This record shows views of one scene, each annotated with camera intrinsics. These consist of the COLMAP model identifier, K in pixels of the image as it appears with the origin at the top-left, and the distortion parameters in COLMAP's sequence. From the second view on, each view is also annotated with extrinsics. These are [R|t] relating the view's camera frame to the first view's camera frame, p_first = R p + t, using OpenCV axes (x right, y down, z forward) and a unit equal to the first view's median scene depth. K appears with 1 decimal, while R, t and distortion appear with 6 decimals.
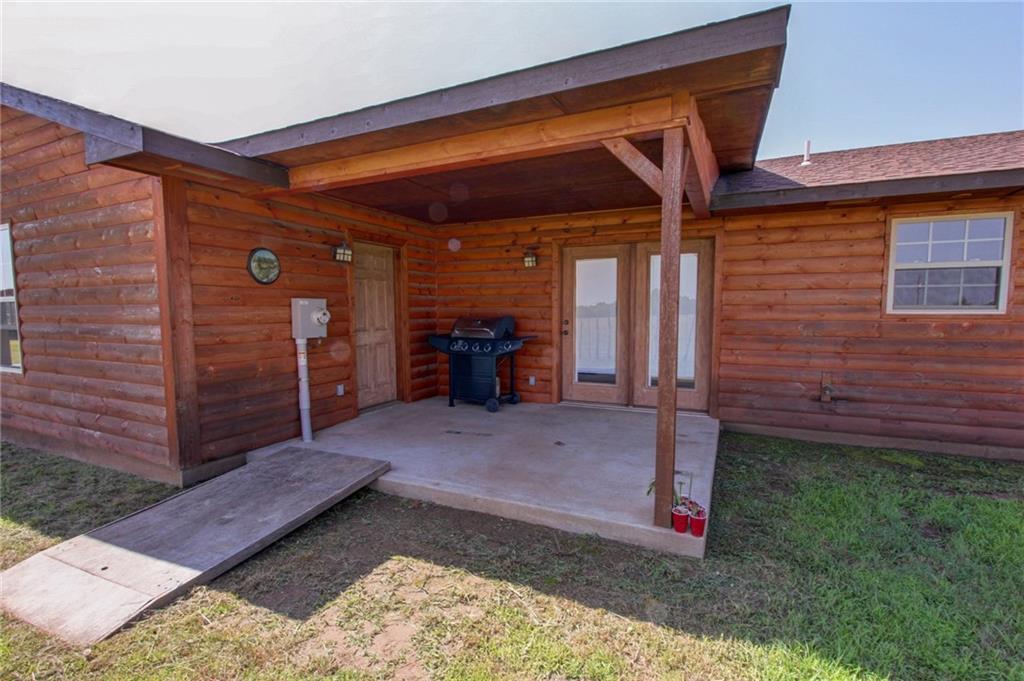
lens RADIAL K [[475.1, 0, 509.8], [0, 475.1, 348.8], [0, 0, 1]] dist [-0.017080, 0.001197]
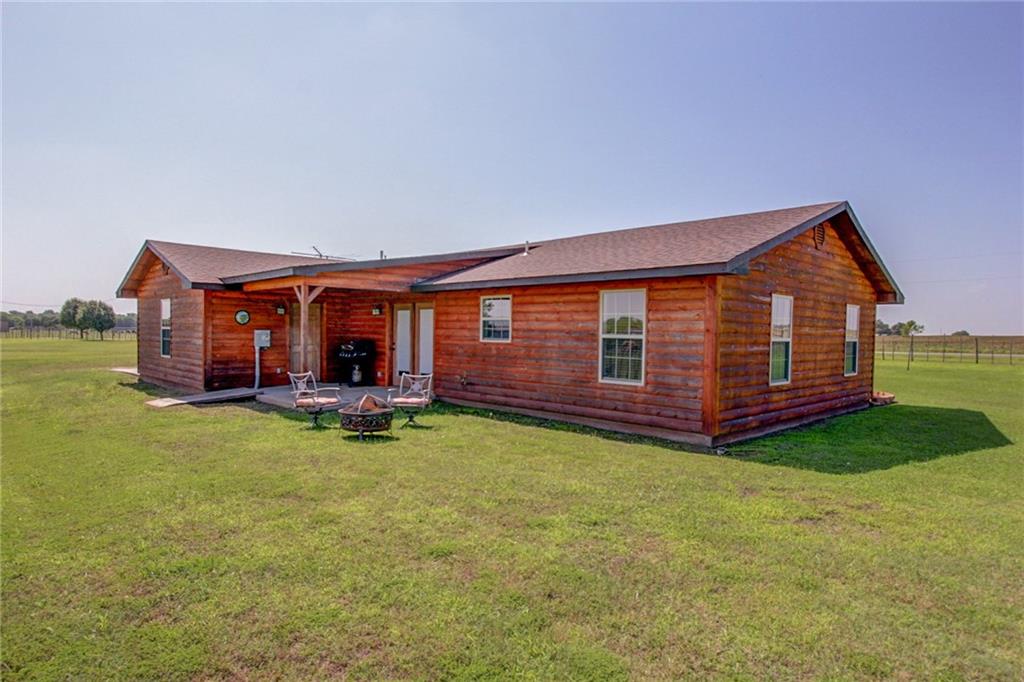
lens RADIAL K [[609.3, 0, 512.0], [0, 609.3, 341.0], [0, 0, 1]] dist [-0.003254, -0.000582]
pose [[0.932748, 0.021845, -0.359866, 1.953756], [-0.048118, 0.996776, -0.064211, 0.089962], [0.357303, 0.077209, 0.930792, -1.479910]]
